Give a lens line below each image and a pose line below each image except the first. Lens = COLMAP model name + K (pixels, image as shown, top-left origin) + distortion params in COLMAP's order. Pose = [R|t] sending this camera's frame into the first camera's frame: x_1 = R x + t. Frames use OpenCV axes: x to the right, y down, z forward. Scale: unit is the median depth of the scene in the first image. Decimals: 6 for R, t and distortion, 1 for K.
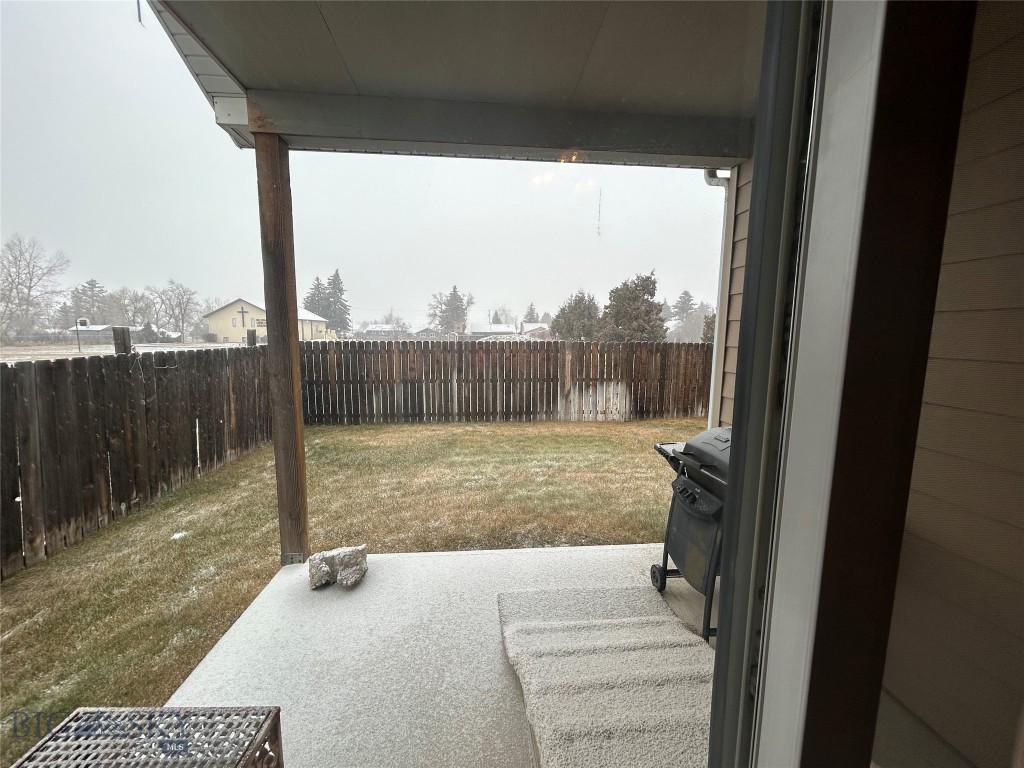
lens RADIAL K [[412.1, 0, 509.8], [0, 412.1, 383.3], [0, 0, 1]] dist [-0.001776, 0.001104]
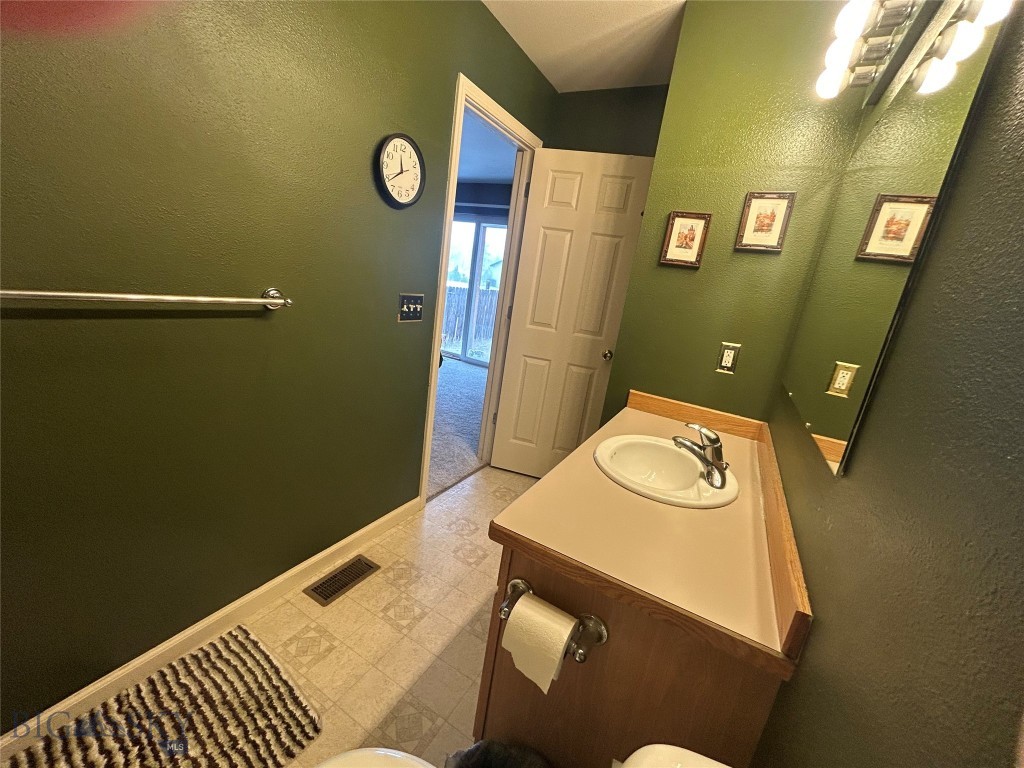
lens RADIAL K [[412.1, 0, 509.8], [0, 412.1, 383.3], [0, 0, 1]] dist [-0.001776, 0.001104]
pose [[0.822370, 0.243150, -0.514379, 0.480707], [-0.200085, 0.969926, 0.138601, 0.042367], [0.532610, -0.011062, 0.846288, -0.510788]]
